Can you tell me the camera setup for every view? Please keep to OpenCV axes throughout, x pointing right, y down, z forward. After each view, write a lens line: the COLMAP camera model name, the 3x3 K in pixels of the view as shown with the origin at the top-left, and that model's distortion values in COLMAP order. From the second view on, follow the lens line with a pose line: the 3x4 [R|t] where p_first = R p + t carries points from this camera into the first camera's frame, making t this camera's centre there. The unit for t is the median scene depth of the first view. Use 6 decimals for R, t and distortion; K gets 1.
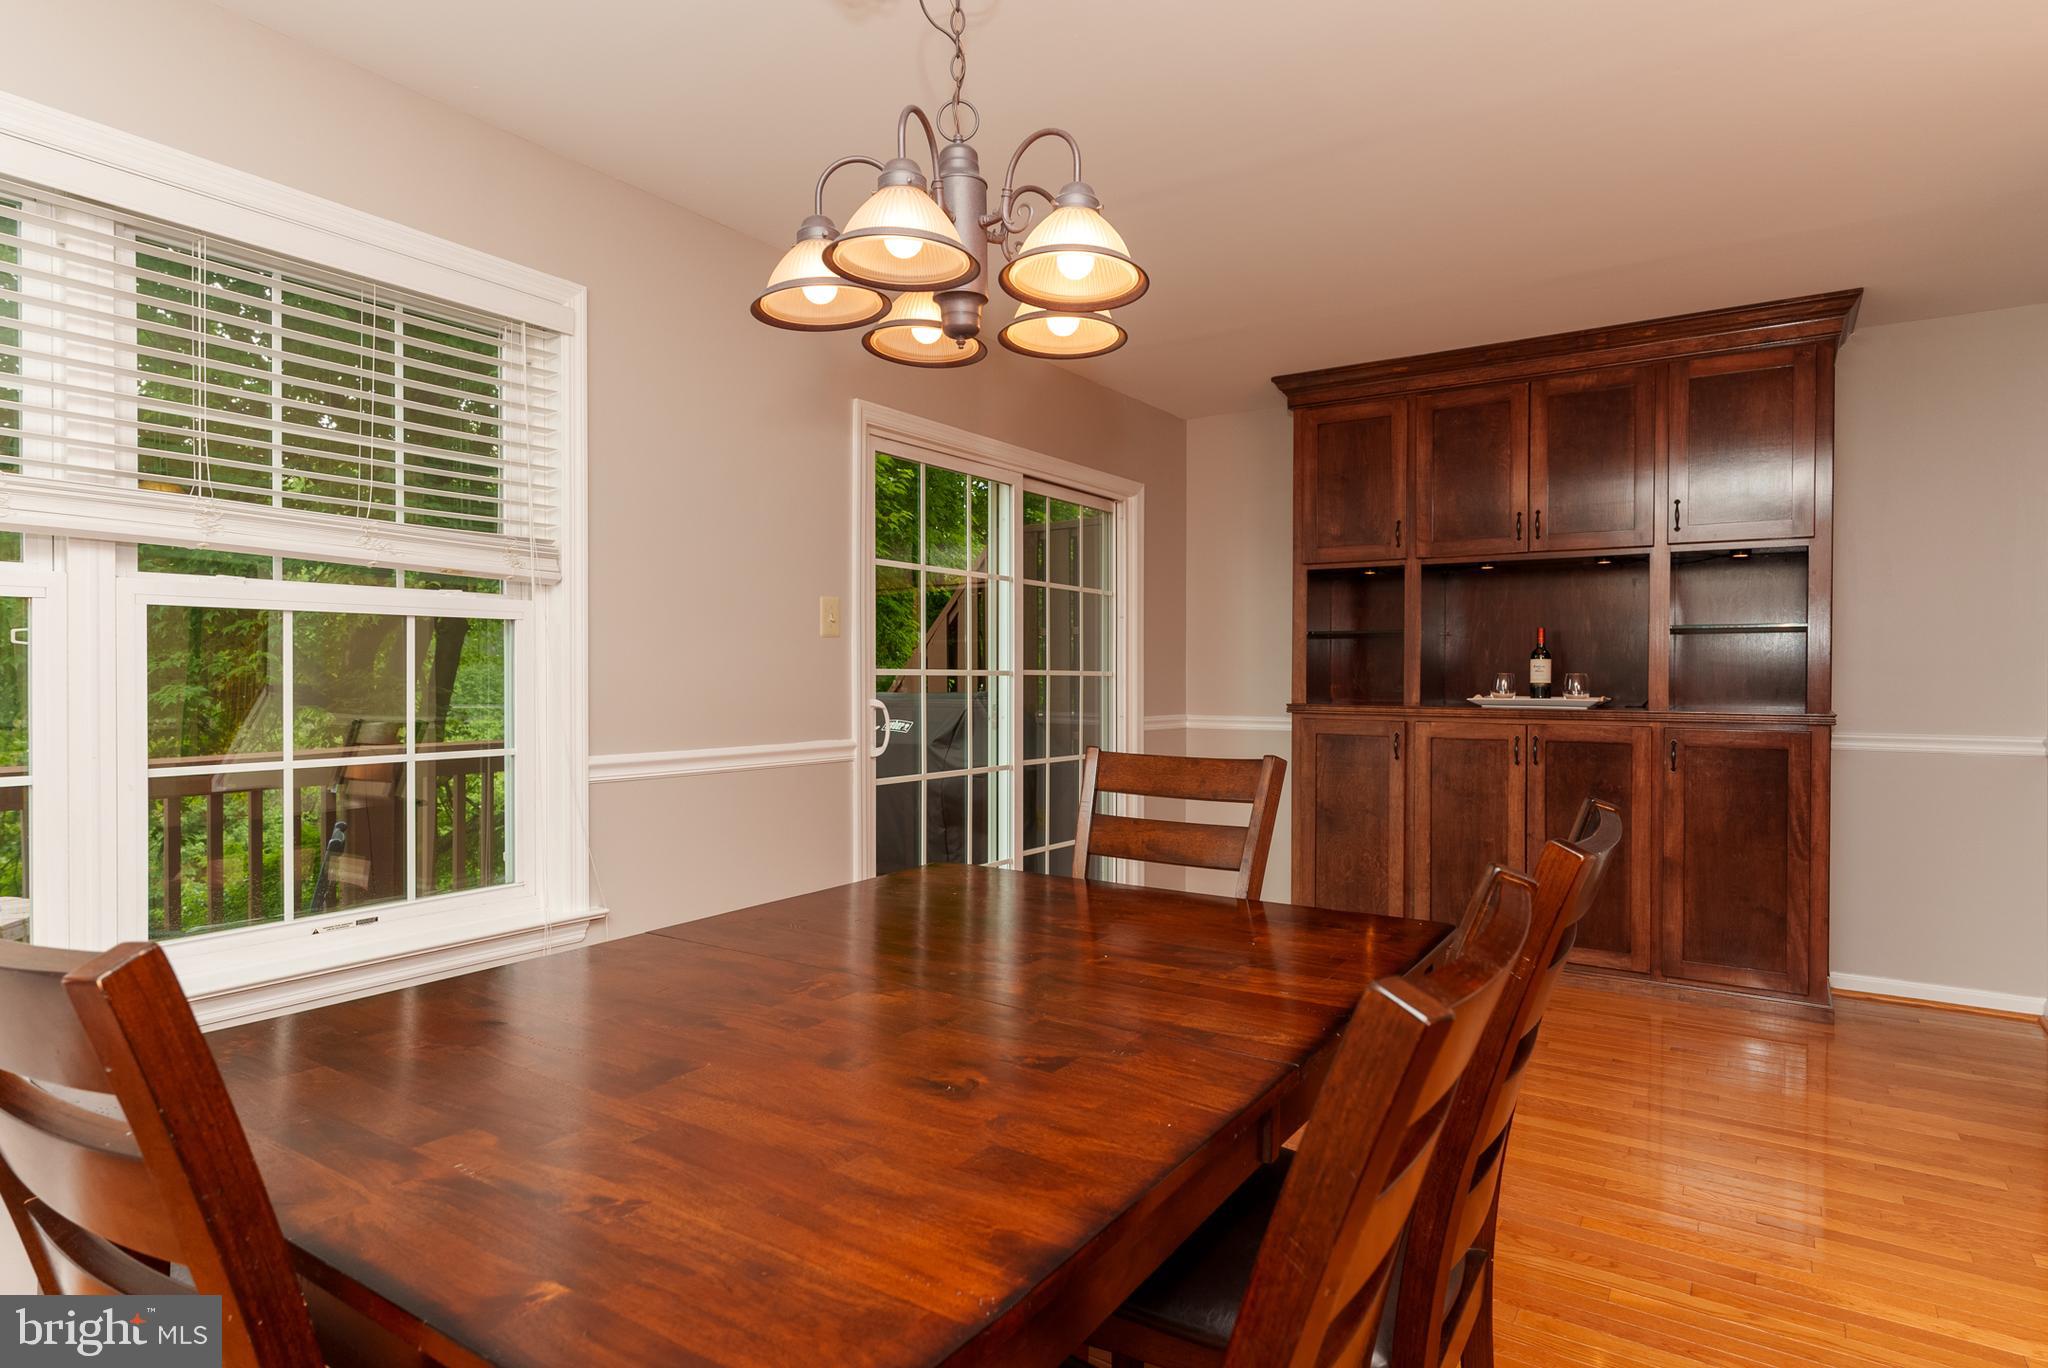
lens RADIAL K [[1146.6, 0, 1020.2], [0, 1146.6, 681.5], [0, 0, 1]] dist [-0.003107, -0.000220]
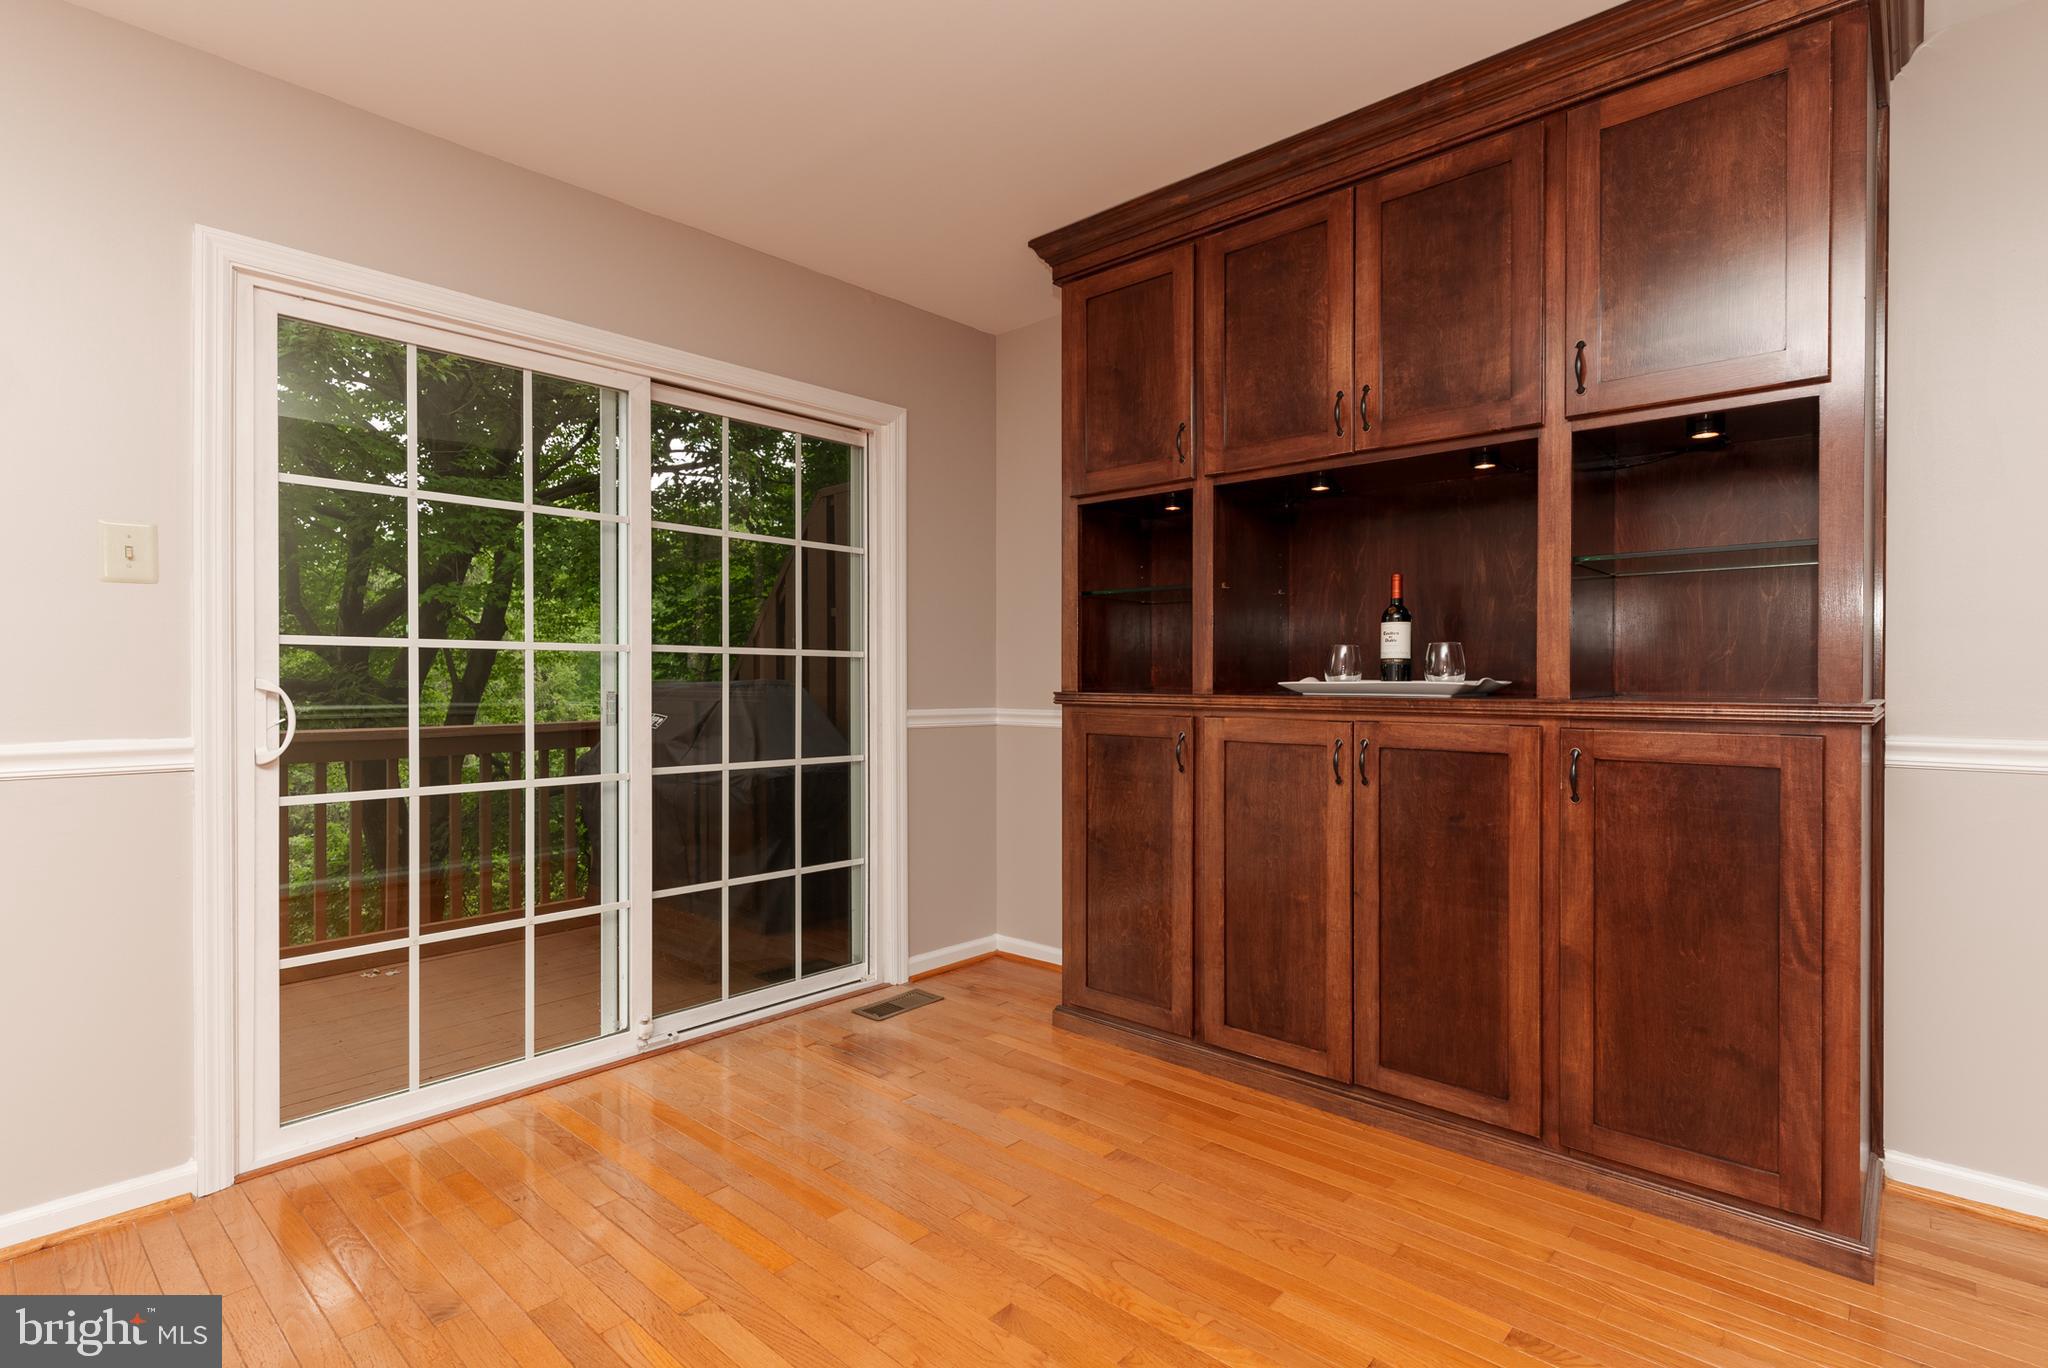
lens RADIAL K [[984.1, 0, 1026.2], [0, 984.1, 682.0], [0, 0, 1]] dist [0.002726, -0.000381]
pose [[0.987620, -0.002039, -0.156851, 0.345132], [0.001688, 0.999996, -0.002368, 0.016297], [0.156855, 0.002074, 0.987619, 0.423294]]
